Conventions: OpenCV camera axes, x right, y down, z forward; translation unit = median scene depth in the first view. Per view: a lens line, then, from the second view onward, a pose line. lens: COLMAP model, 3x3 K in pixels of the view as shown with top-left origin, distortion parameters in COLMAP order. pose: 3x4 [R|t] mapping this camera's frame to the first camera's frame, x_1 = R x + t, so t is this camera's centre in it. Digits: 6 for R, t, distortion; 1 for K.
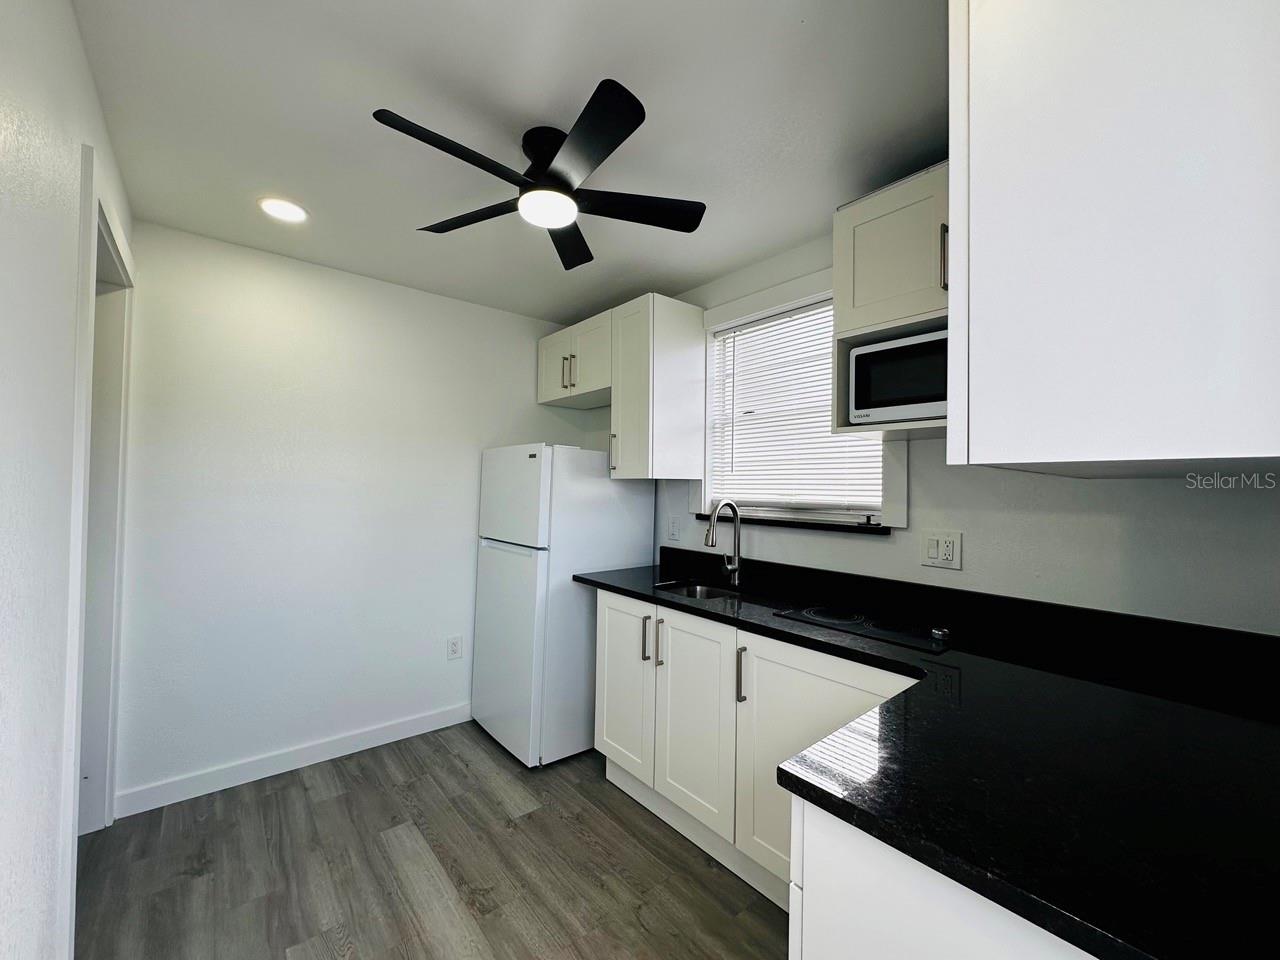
lens RADIAL K [[511.7, 0, 631.7], [0, 511.7, 482.2], [0, 0, 1]] dist [-0.005851, 0.000887]
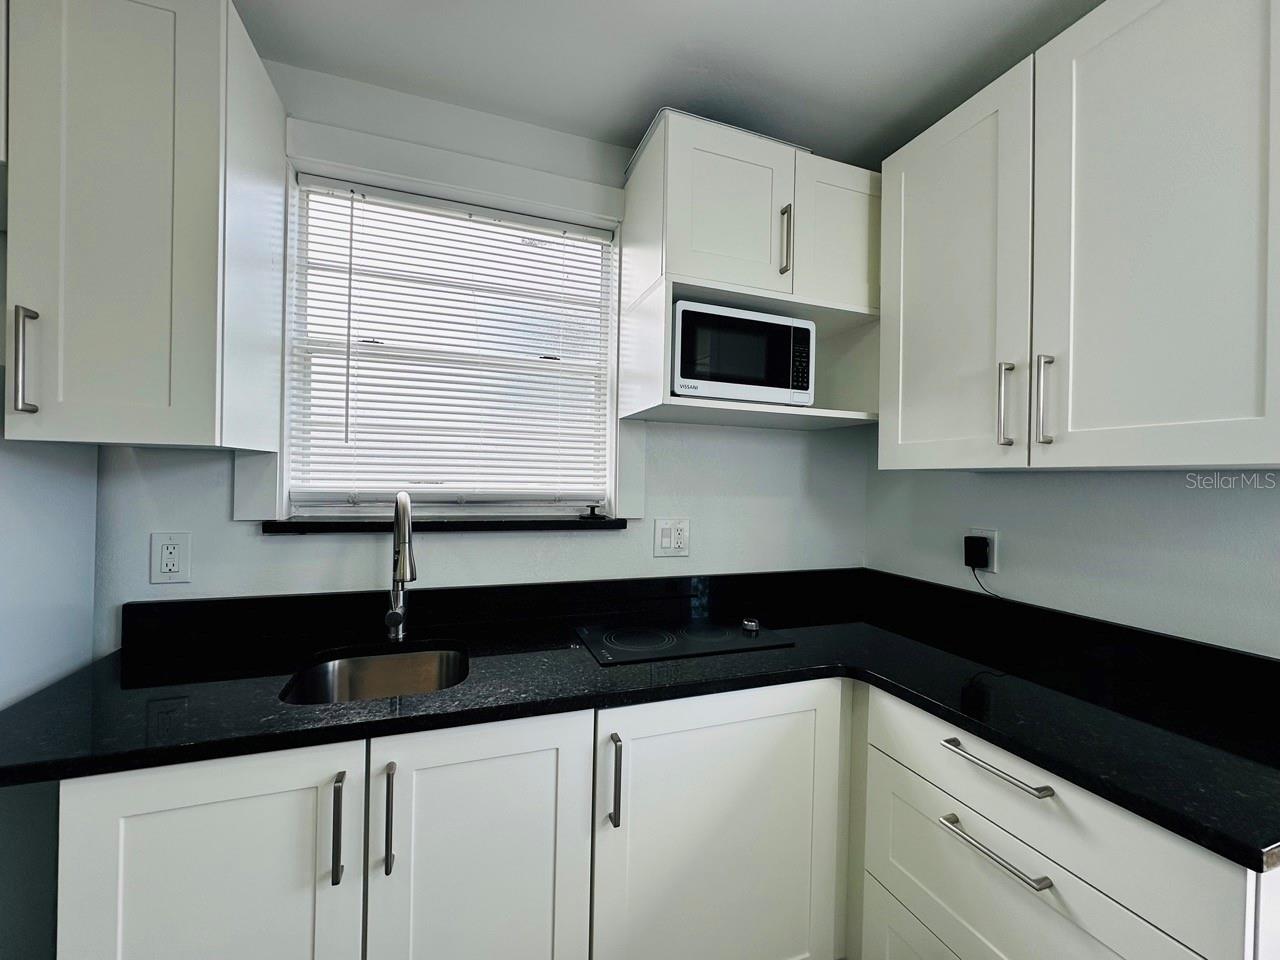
lens RADIAL K [[511.7, 0, 637.6], [0, 511.7, 480.9], [0, 0, 1]] dist [-0.005851, 0.000887]
pose [[0.331803, -0.011994, 0.943272, -0.279708], [-0.023607, 0.999500, 0.021013, 0.004781], [-0.943053, -0.029240, 0.331354, 0.635842]]
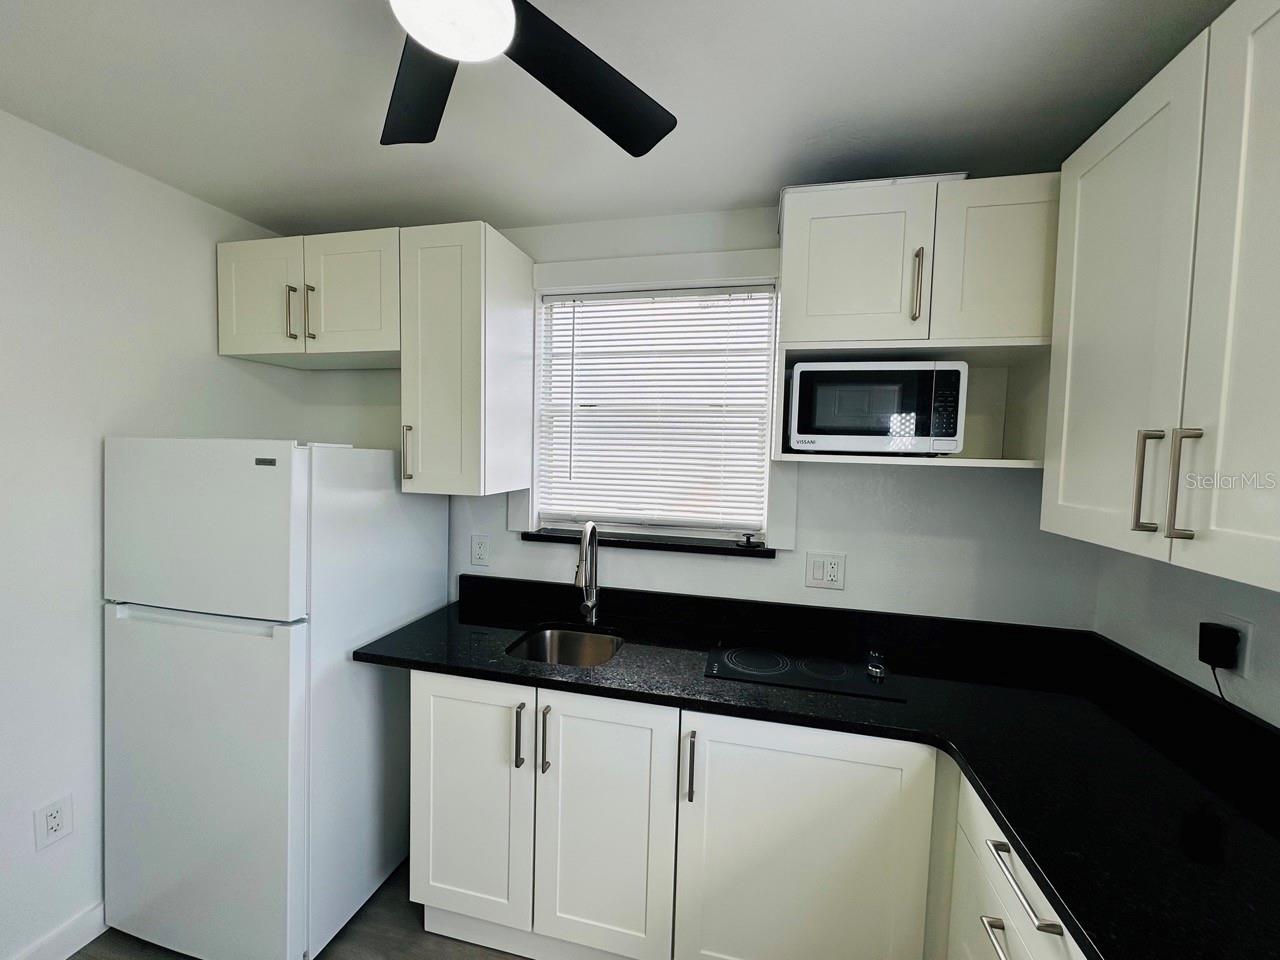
lens RADIAL K [[511.7, 0, 636.6], [0, 511.7, 480.3], [0, 0, 1]] dist [-0.005851, 0.000887]
pose [[0.795336, -0.029815, 0.605435, -0.255716], [-0.018277, 0.997156, 0.073115, -0.096986], [-0.605893, -0.069217, 0.792529, 0.373503]]
